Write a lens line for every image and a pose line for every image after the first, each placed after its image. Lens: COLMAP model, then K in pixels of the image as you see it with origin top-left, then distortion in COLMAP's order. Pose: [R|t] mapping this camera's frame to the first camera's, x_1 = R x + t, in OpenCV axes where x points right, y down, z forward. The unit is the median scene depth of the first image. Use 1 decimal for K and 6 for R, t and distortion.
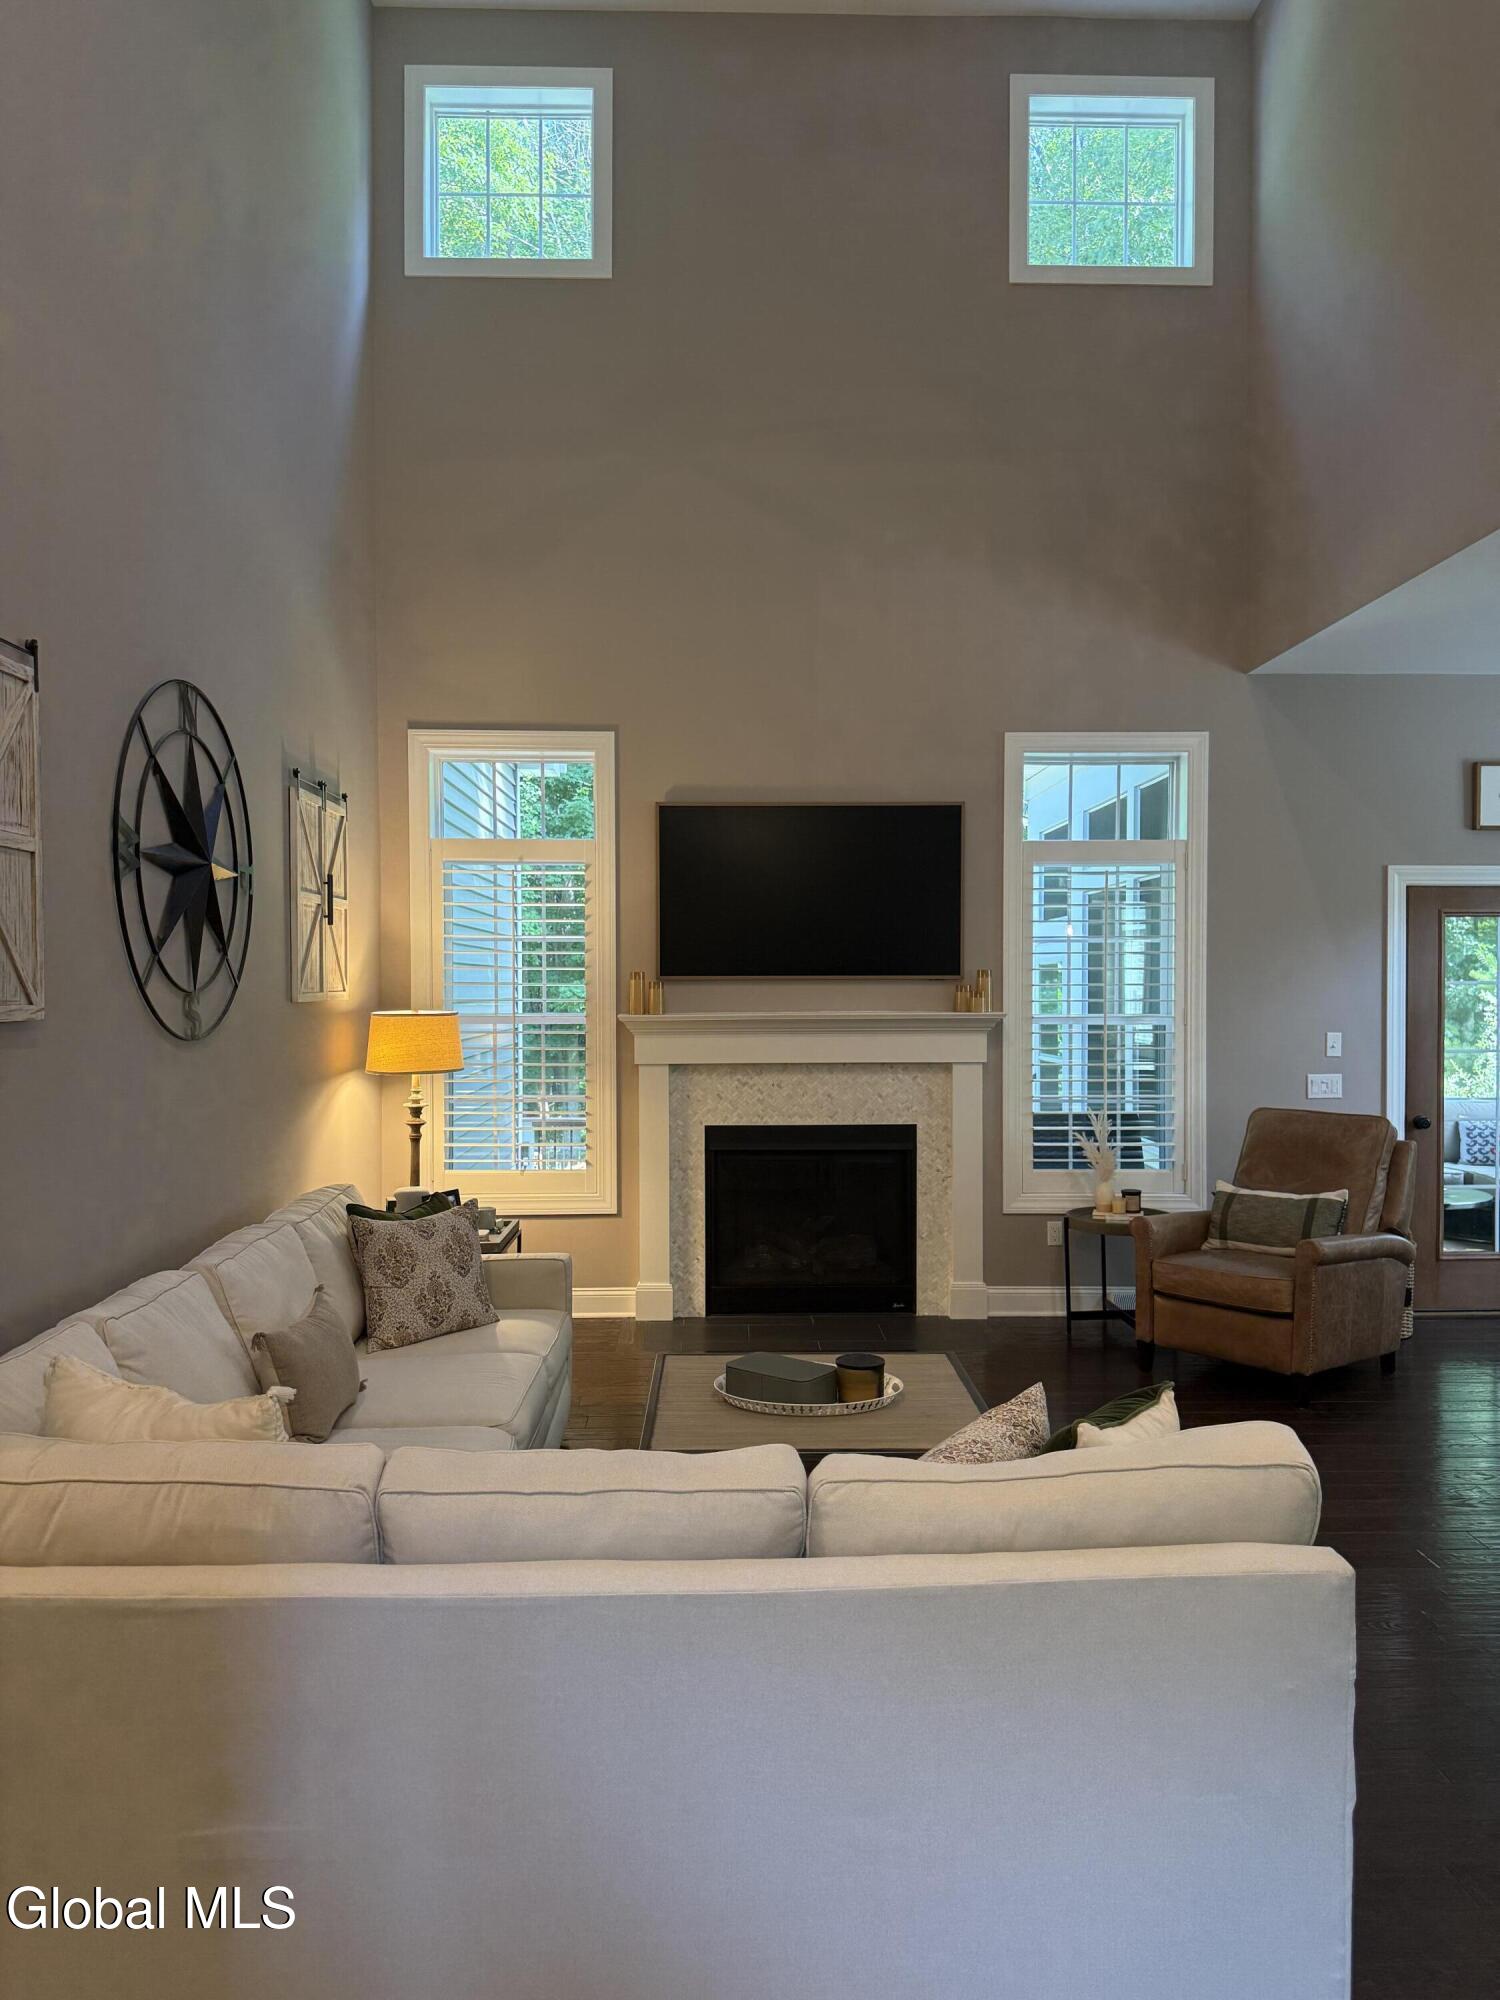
lens RADIAL K [[1386.6, 0, 750.0], [0, 1386.6, 1000.0], [0, 0, 1]] dist [0.171294, -0.337983]
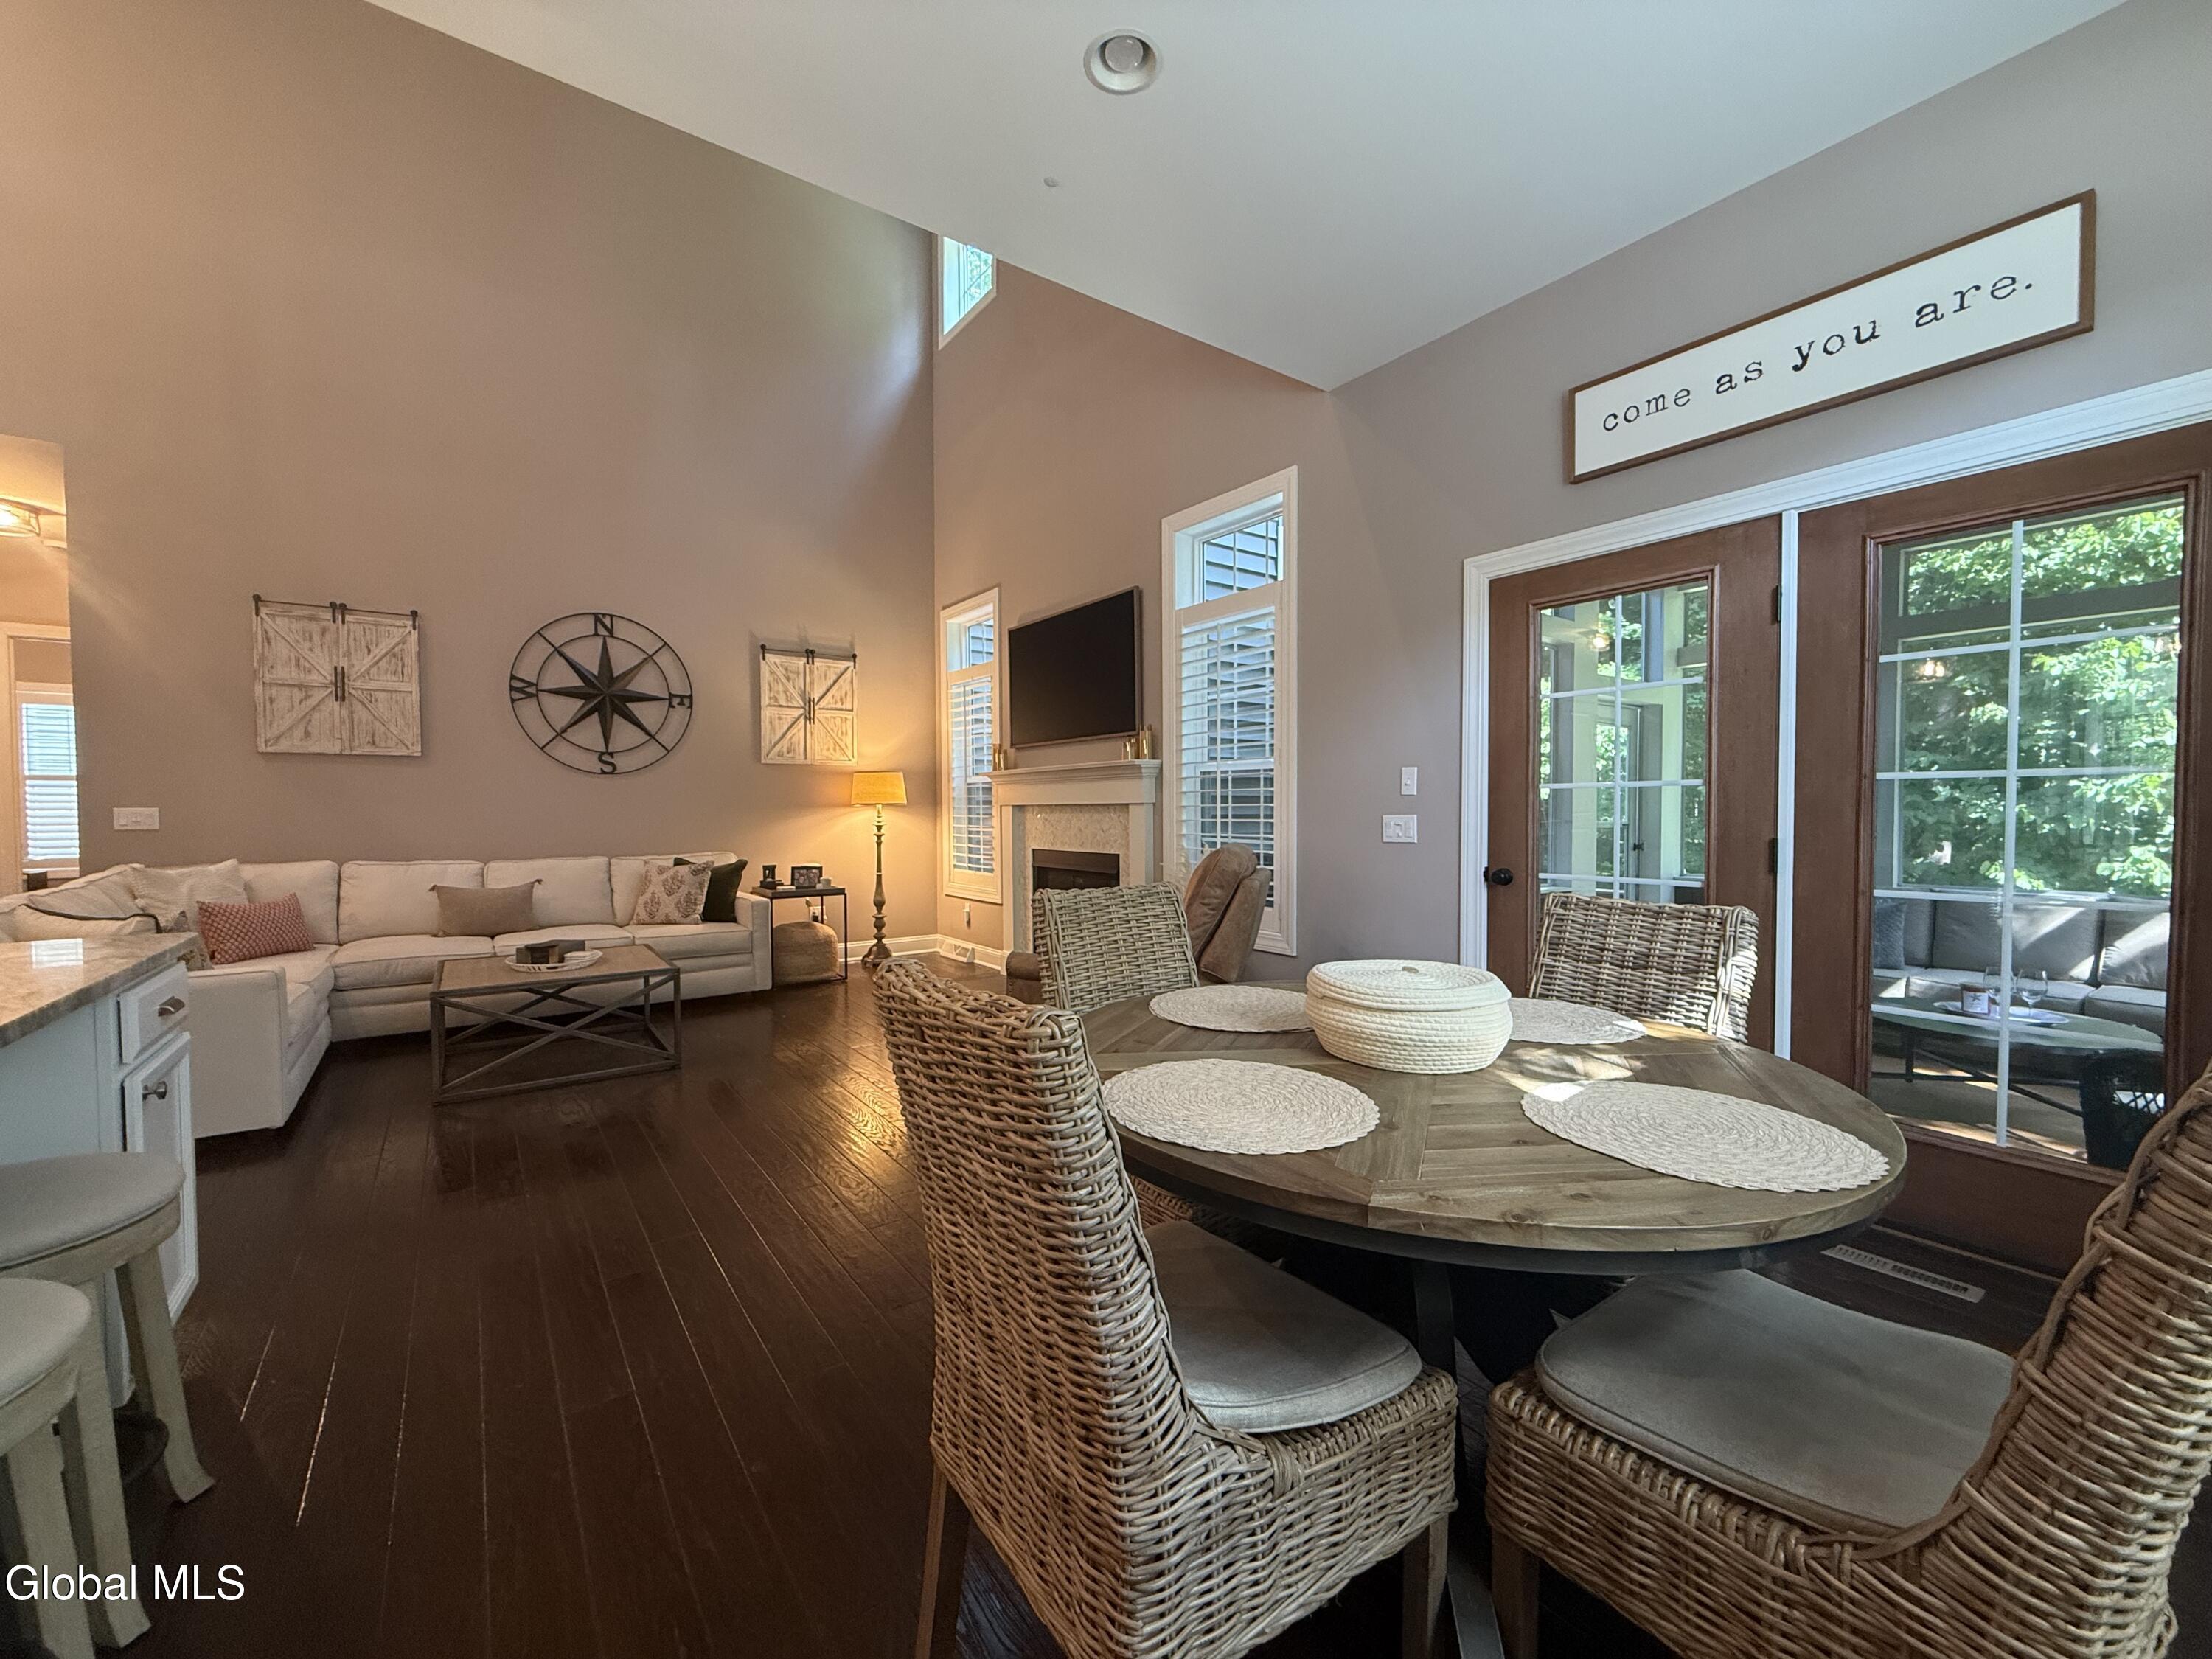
lens RADIAL K [[876.4, 0, 1106.0], [0, 876.4, 829.5], [0, 0, 1]] dist [0.002443, 0.000222]
pose [[0.571689, 0.020899, -0.820204, 0.756872], [-0.005846, 0.999754, 0.021399, 0.051334], [0.820450, -0.007439, 0.571670, 0.543889]]
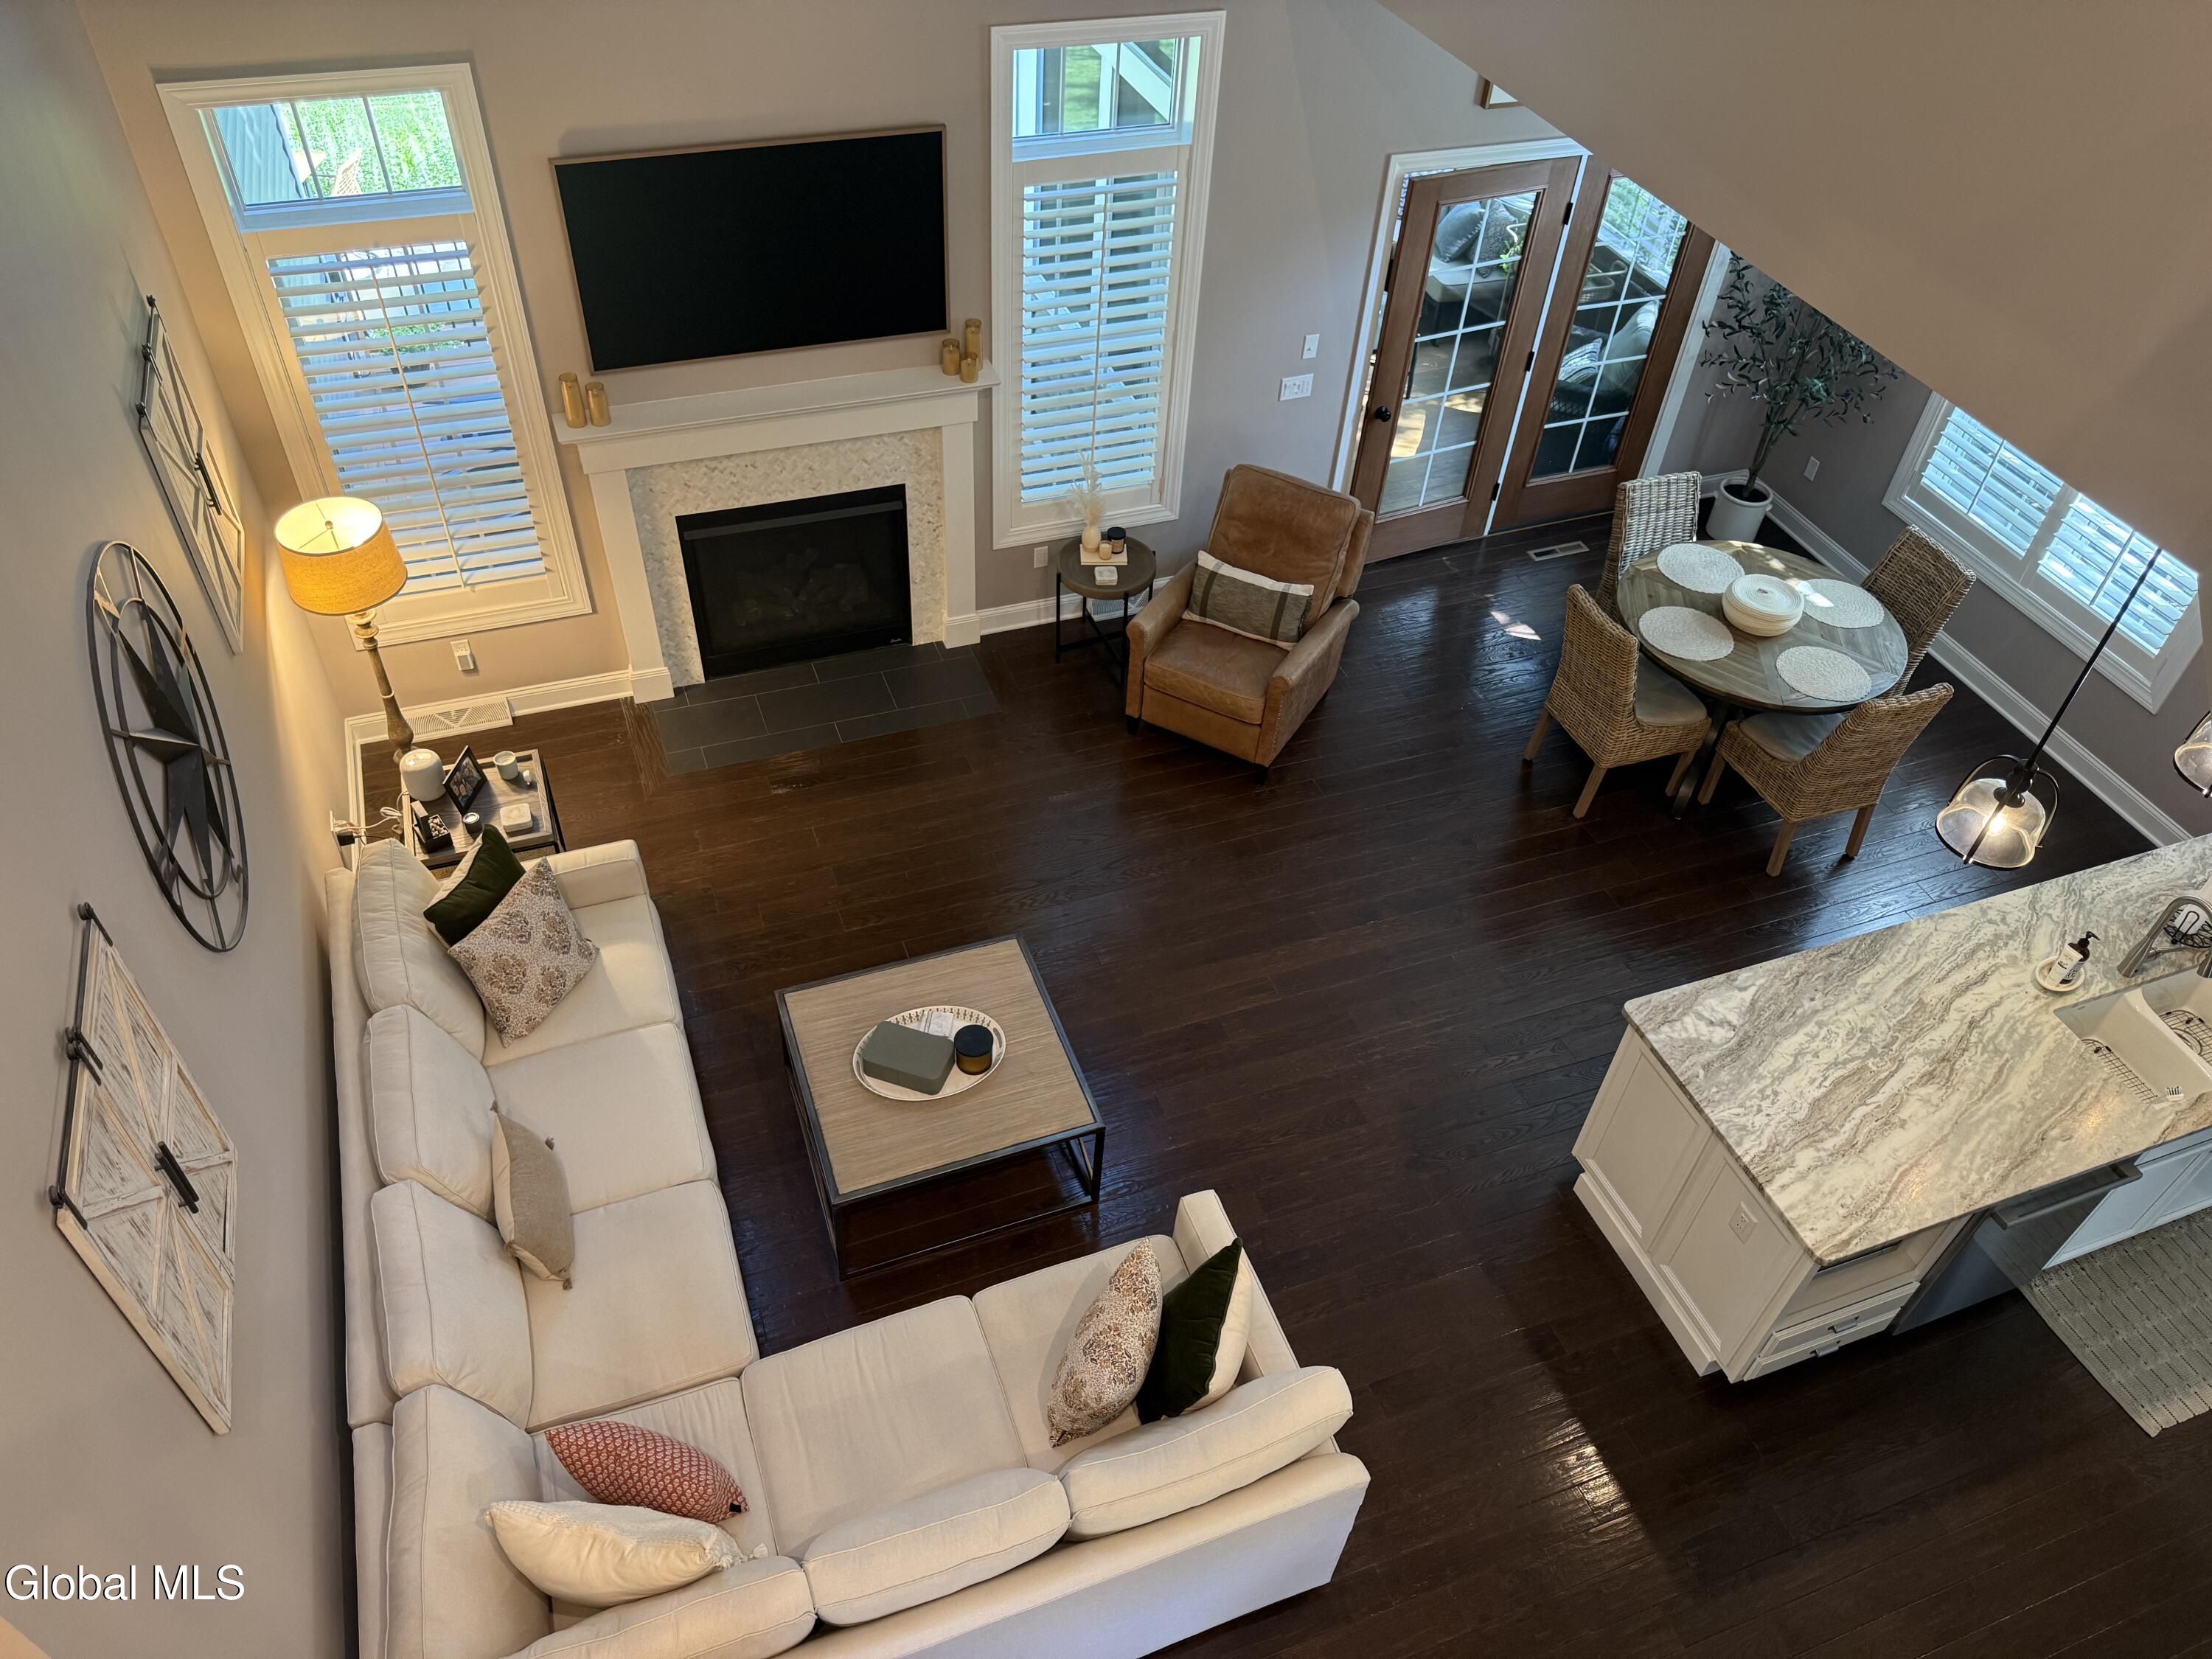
lens RADIAL K [[1533.6, 0, 1106.0], [0, 1533.6, 829.5], [0, 0, 1]] dist [0.171294, -0.337983]
pose [[0.942072, -0.197340, 0.271216, -0.083391], [-0.047222, 0.722518, 0.689738, -0.472483], [-0.332071, -0.662590, 0.671345, 0.095852]]
